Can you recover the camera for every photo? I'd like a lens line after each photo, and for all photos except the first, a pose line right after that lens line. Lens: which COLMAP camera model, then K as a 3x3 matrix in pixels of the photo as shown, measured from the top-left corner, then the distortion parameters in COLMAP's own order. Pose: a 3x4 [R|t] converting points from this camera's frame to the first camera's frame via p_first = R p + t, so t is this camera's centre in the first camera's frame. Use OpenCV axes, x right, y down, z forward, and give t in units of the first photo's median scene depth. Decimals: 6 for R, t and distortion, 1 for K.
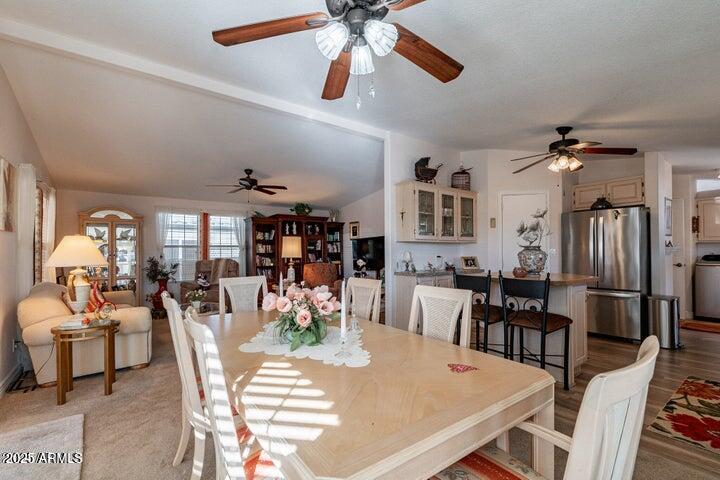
lens RADIAL K [[328.1, 0, 361.0], [0, 328.1, 250.7], [0, 0, 1]] dist [-0.000985, 0.000955]
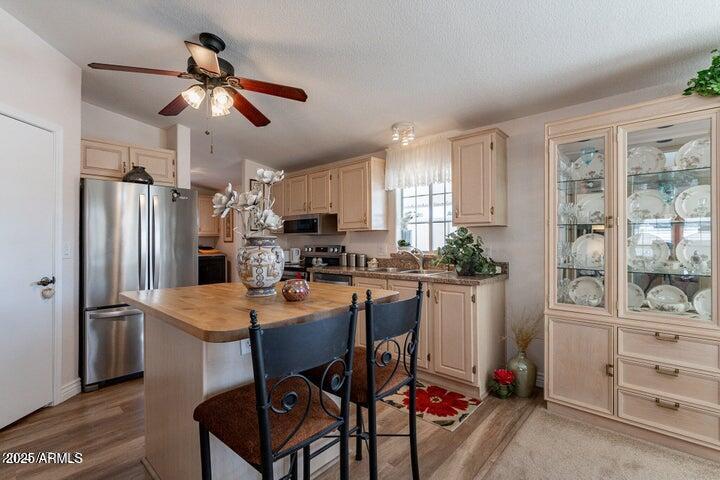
lens RADIAL K [[328.1, 0, 359.5], [0, 328.1, 235.7], [0, 0, 1]] dist [-0.000985, 0.000955]
pose [[-0.181413, 0.017150, 0.983257, -0.014331], [0.005876, 0.999849, -0.016355, -0.005453], [-0.983389, 0.002810, -0.181487, 0.765812]]
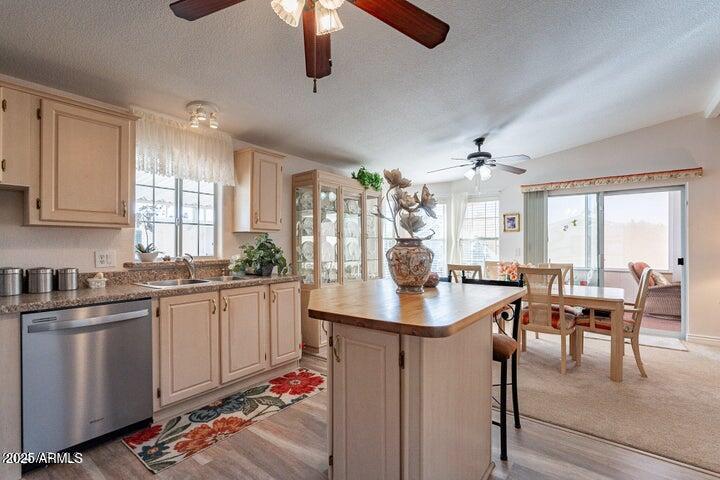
lens RADIAL K [[328.1, 0, 357.2], [0, 328.1, 246.7], [0, 0, 1]] dist [-0.000985, 0.000955]
pose [[-0.968444, 0.006438, -0.249148, 0.608102], [0.006906, 0.999976, -0.001006, 0.001859], [0.249135, -0.002695, -0.968465, 1.228654]]
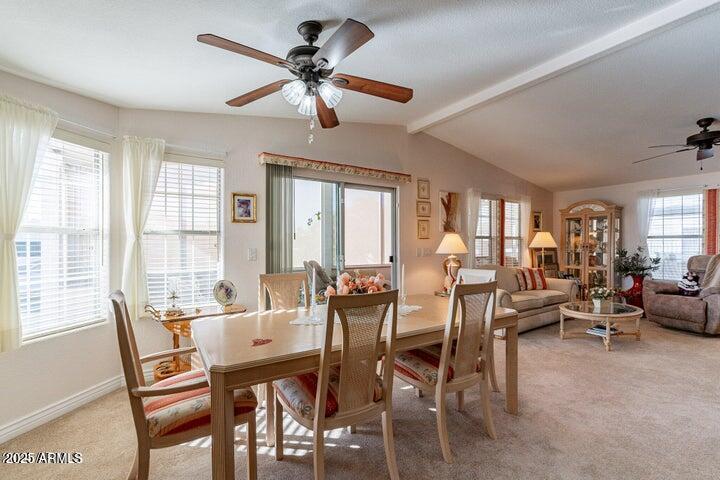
lens RADIAL K [[328.1, 0, 359.1], [0, 328.1, 244.5], [0, 0, 1]] dist [-0.000985, 0.000955]
pose [[-0.086150, 0.009491, -0.996237, 0.472777], [0.004181, 0.999949, 0.009165, -0.007030], [0.996273, -0.003375, -0.086186, 0.462093]]
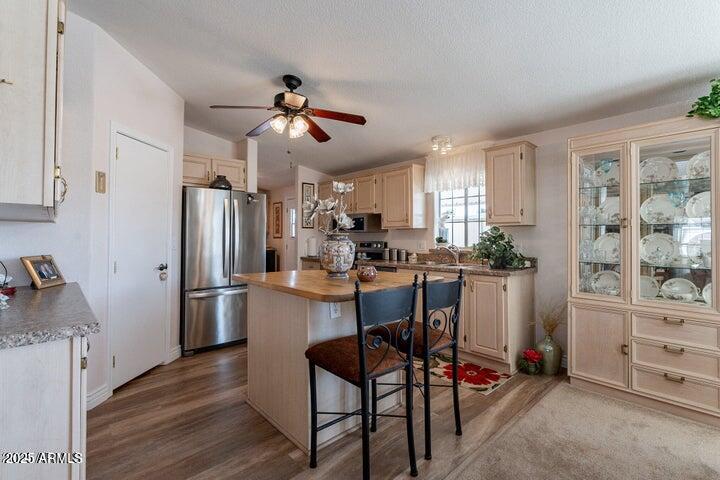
lens RADIAL K [[328.1, 0, 359.0], [0, 328.1, 228.0], [0, 0, 1]] dist [-0.000985, 0.000955]
pose [[-0.090466, 0.030007, 0.995447, -0.136086], [-0.001488, 0.999541, -0.030265, -0.004991], [-0.995898, -0.004219, -0.090380, 0.827526]]
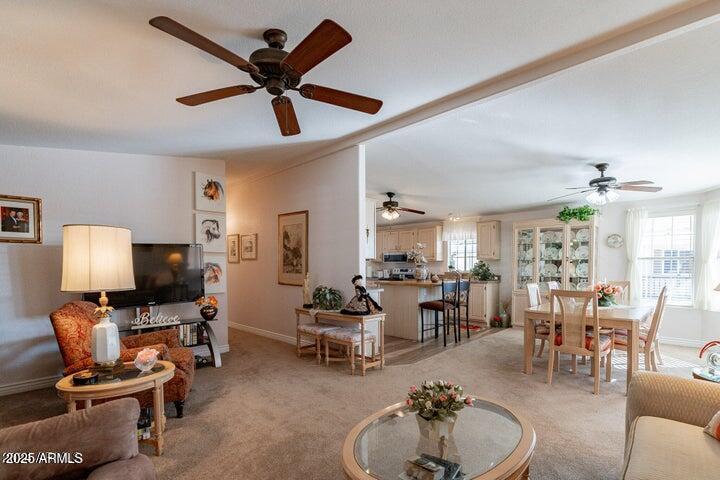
lens RADIAL K [[328.1, 0, 357.7], [0, 328.1, 272.1], [0, 0, 1]] dist [-0.000985, 0.000955]
pose [[-0.140044, -0.018235, 0.989977, -0.916892], [0.004629, 0.999807, 0.019071, -0.008221], [-0.990134, 0.007254, -0.139933, 1.269868]]
